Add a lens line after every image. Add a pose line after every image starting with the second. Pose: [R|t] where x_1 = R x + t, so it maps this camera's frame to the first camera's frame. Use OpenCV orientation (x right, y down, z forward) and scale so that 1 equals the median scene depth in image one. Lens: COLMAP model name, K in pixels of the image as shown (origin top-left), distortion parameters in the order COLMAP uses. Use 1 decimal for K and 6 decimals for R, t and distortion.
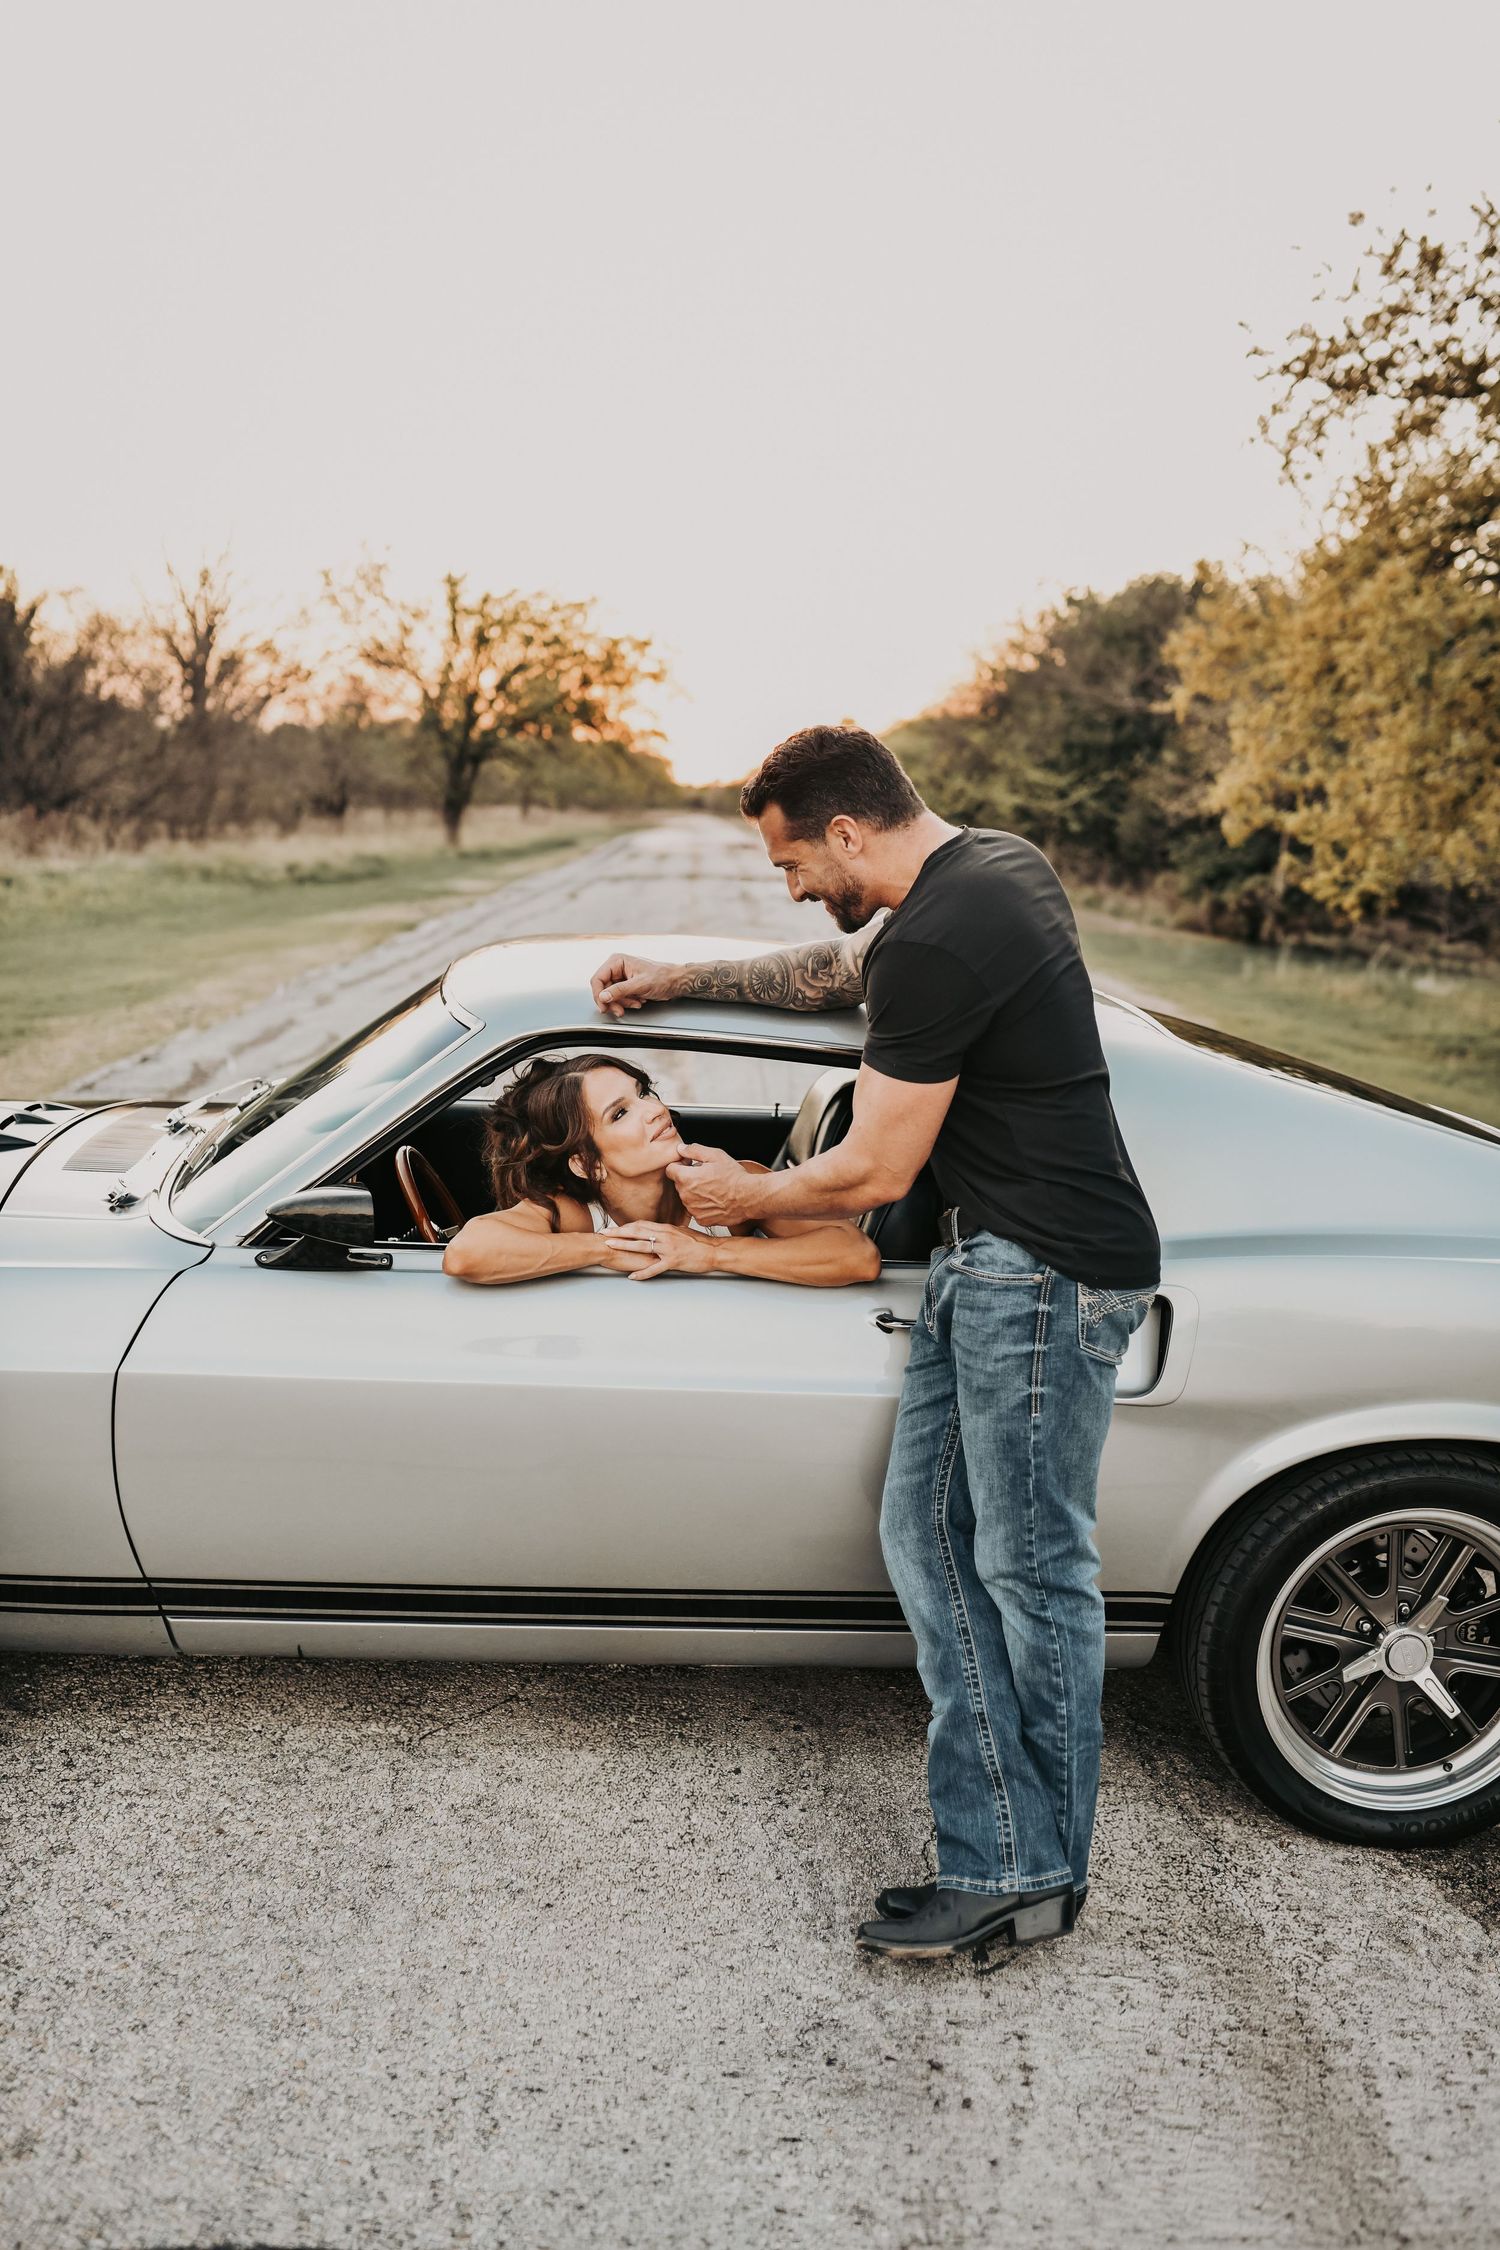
lens RADIAL K [[2144.4, 0, 746.7], [0, 2144.4, 1116.9], [0, 0, 1]] dist [-0.035676, 0.000000]
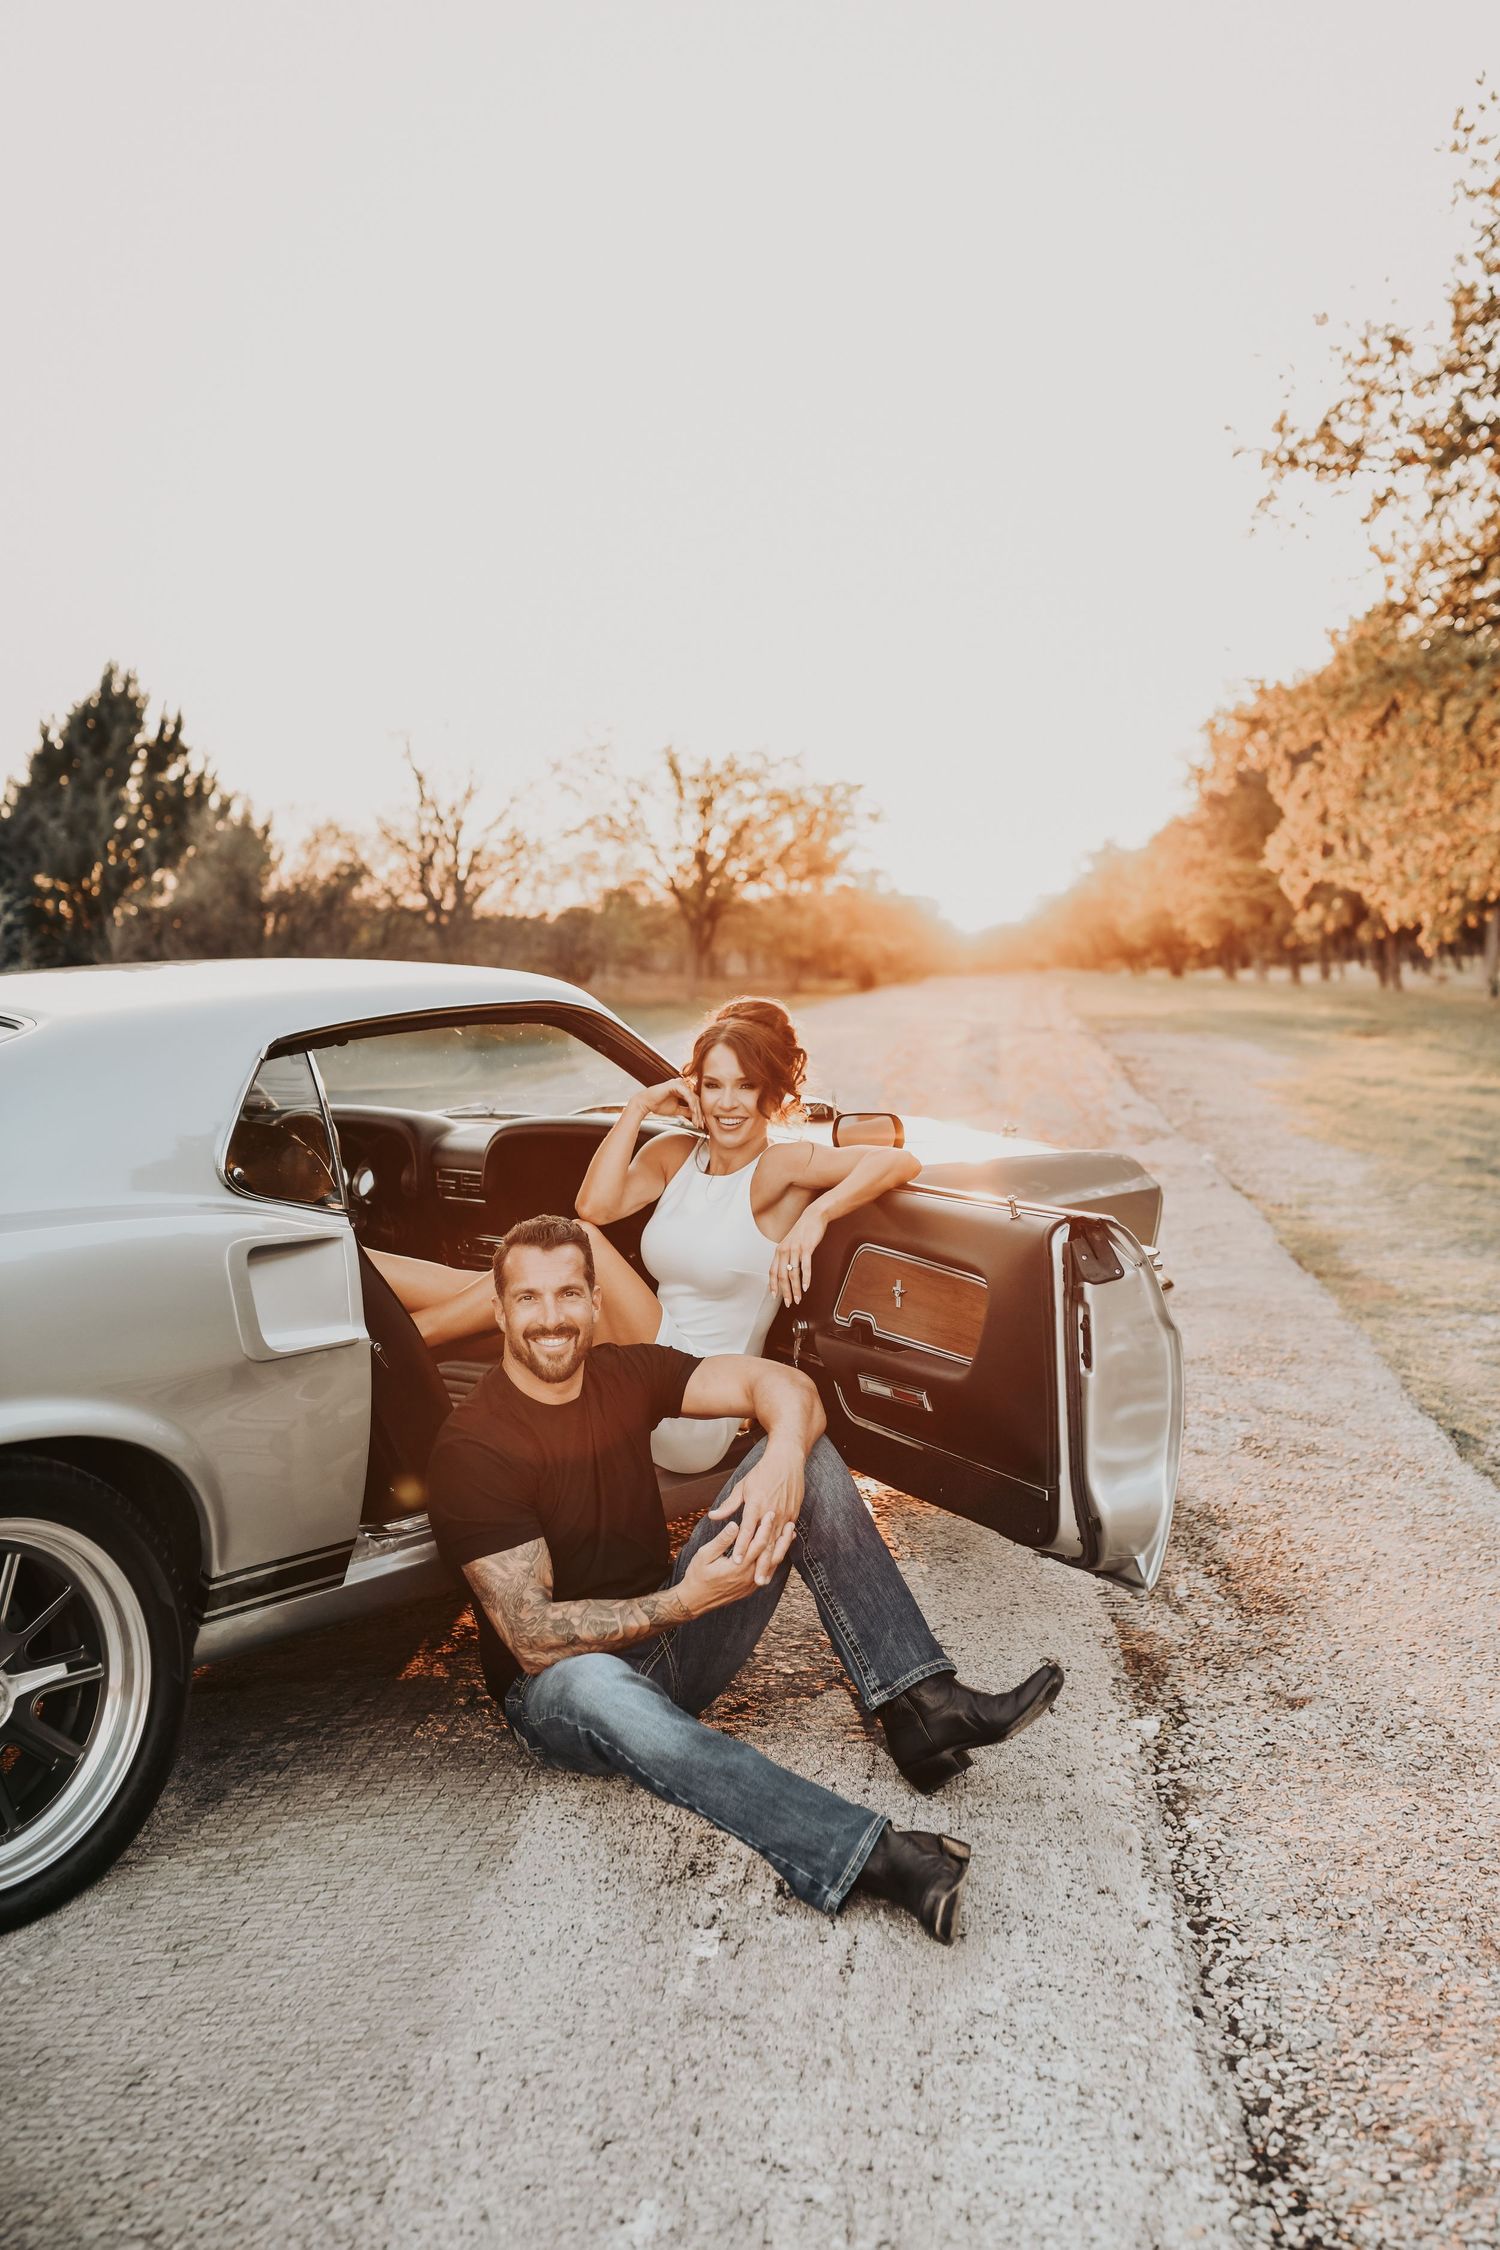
lens RADIAL K [[2144.4, 0, 755.4], [0, 2144.4, 1119.0], [0, 0, 1]] dist [-0.035676, 0.000000]
pose [[0.984553, -0.106936, -0.138638, 0.055371], [0.097452, 0.992522, -0.073500, 0.019283], [0.145461, 0.058854, 0.987612, -0.049780]]
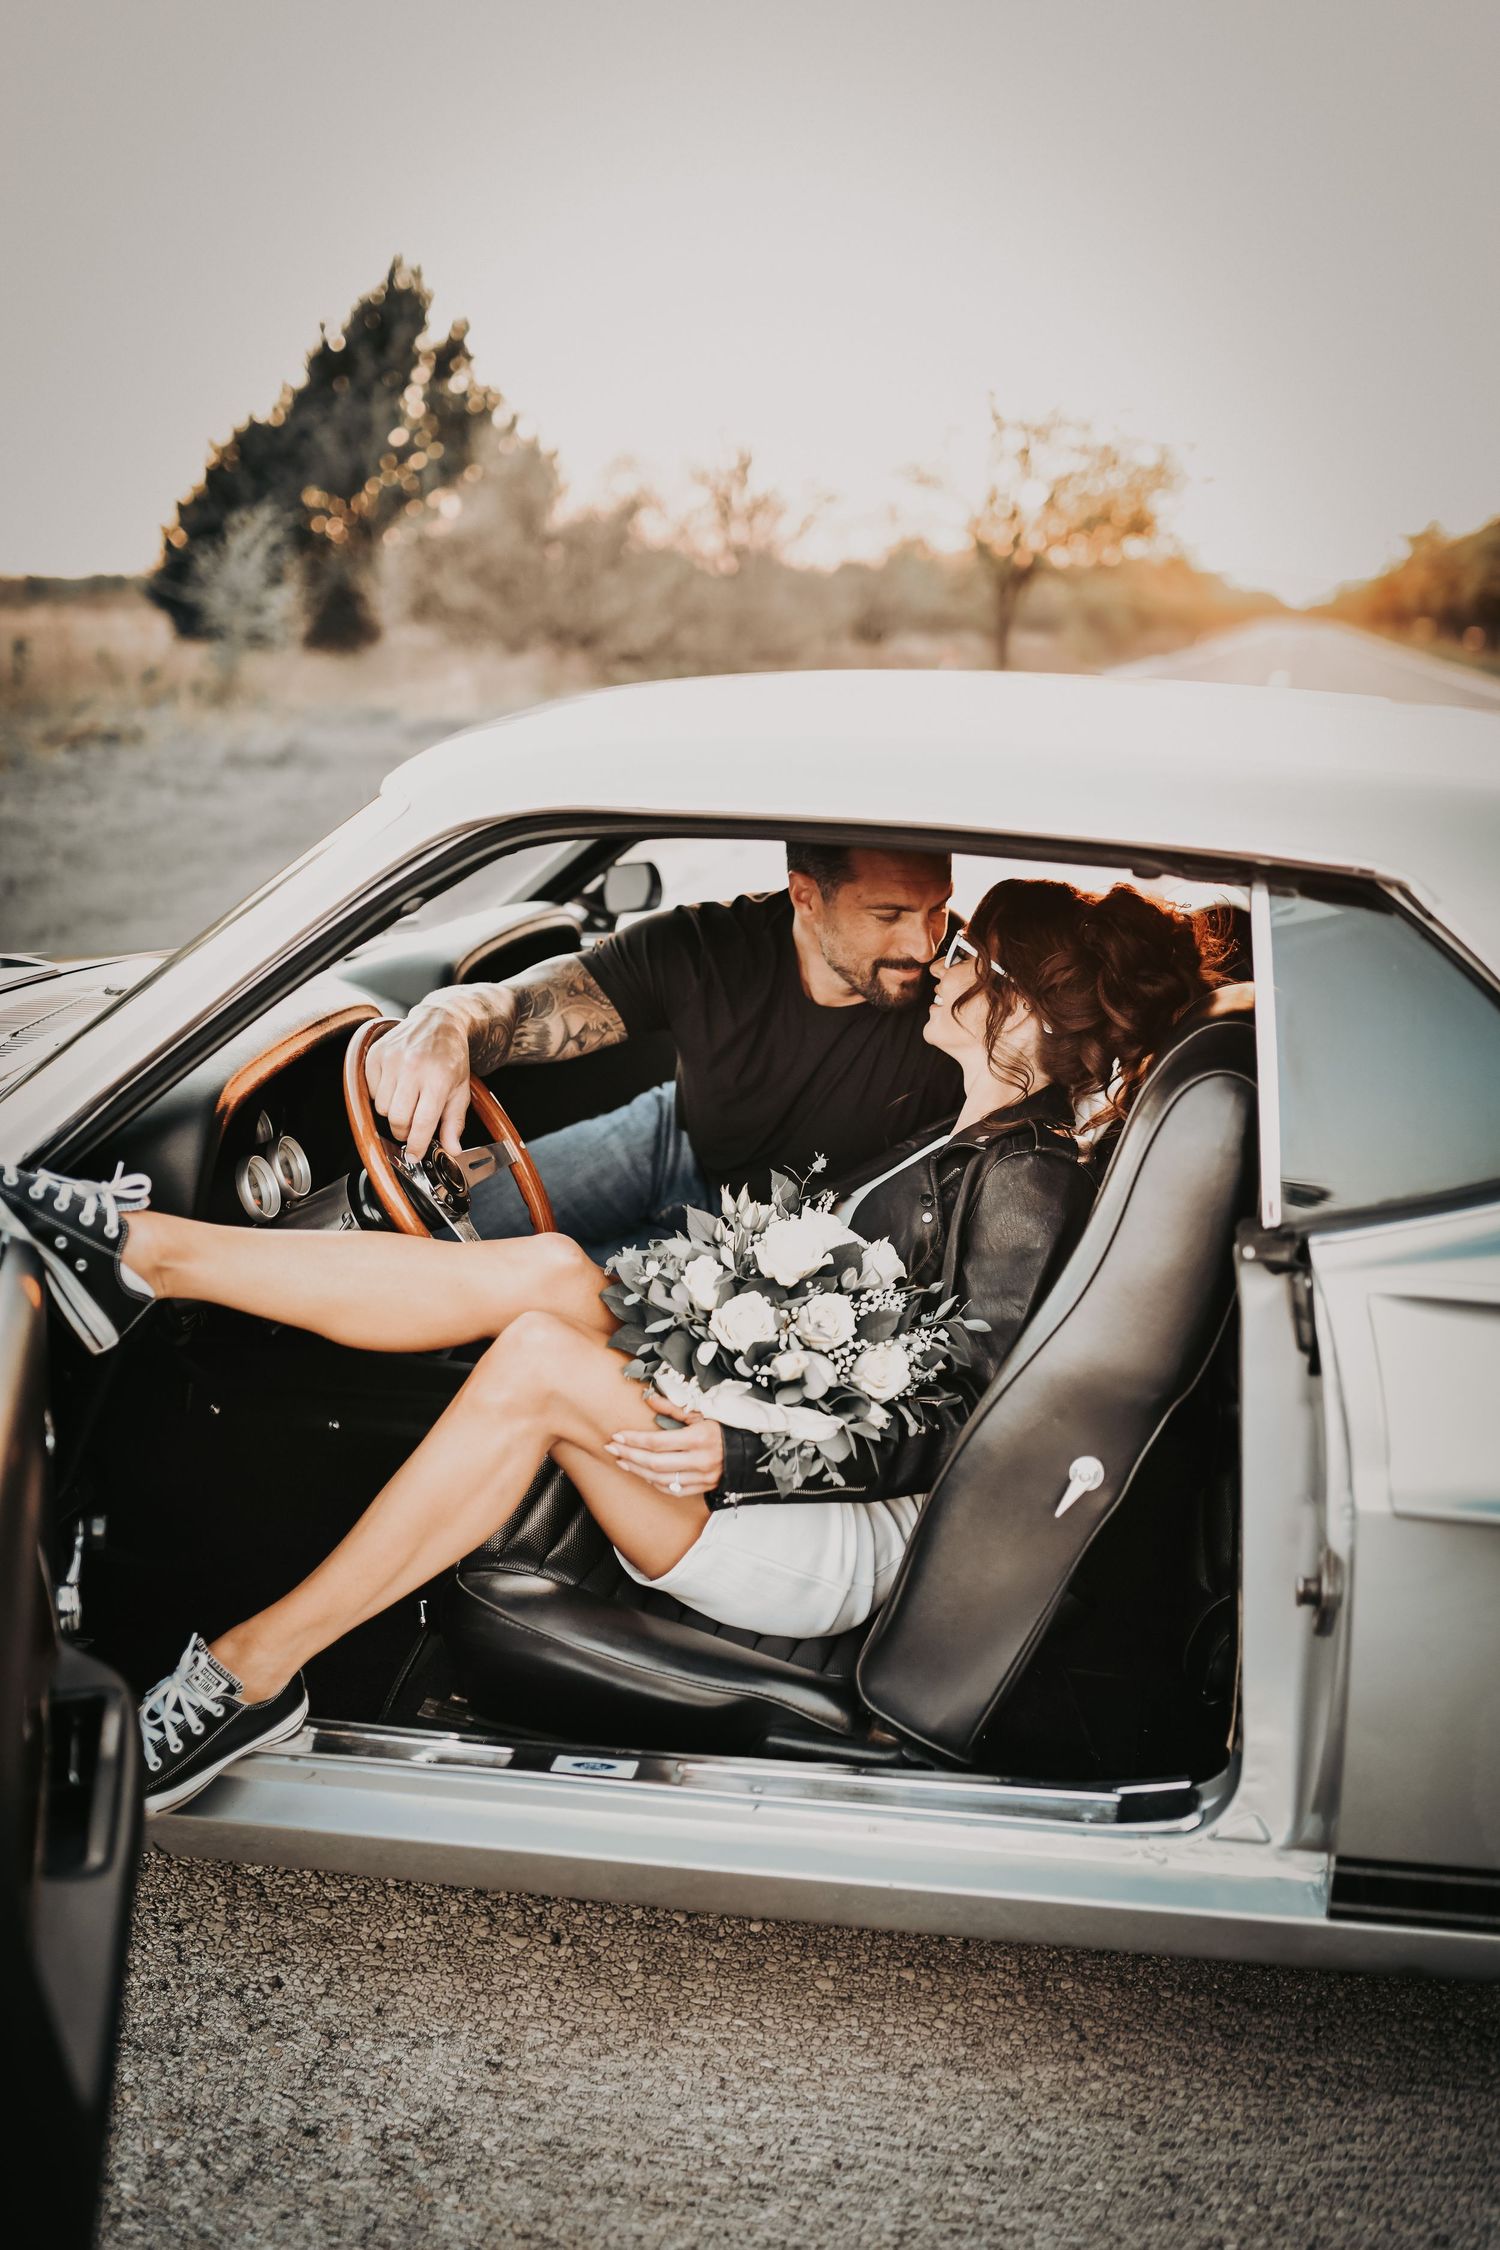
lens RADIAL K [[2144.4, 0, 743.1], [0, 2144.4, 1127.0], [0, 0, 1]] dist [-0.035676, 0.000000]
pose [[0.965089, 0.002363, -0.261911, 0.010590], [0.018851, 0.996739, 0.078457, -0.000135], [0.261242, -0.080655, 0.961898, 0.044717]]
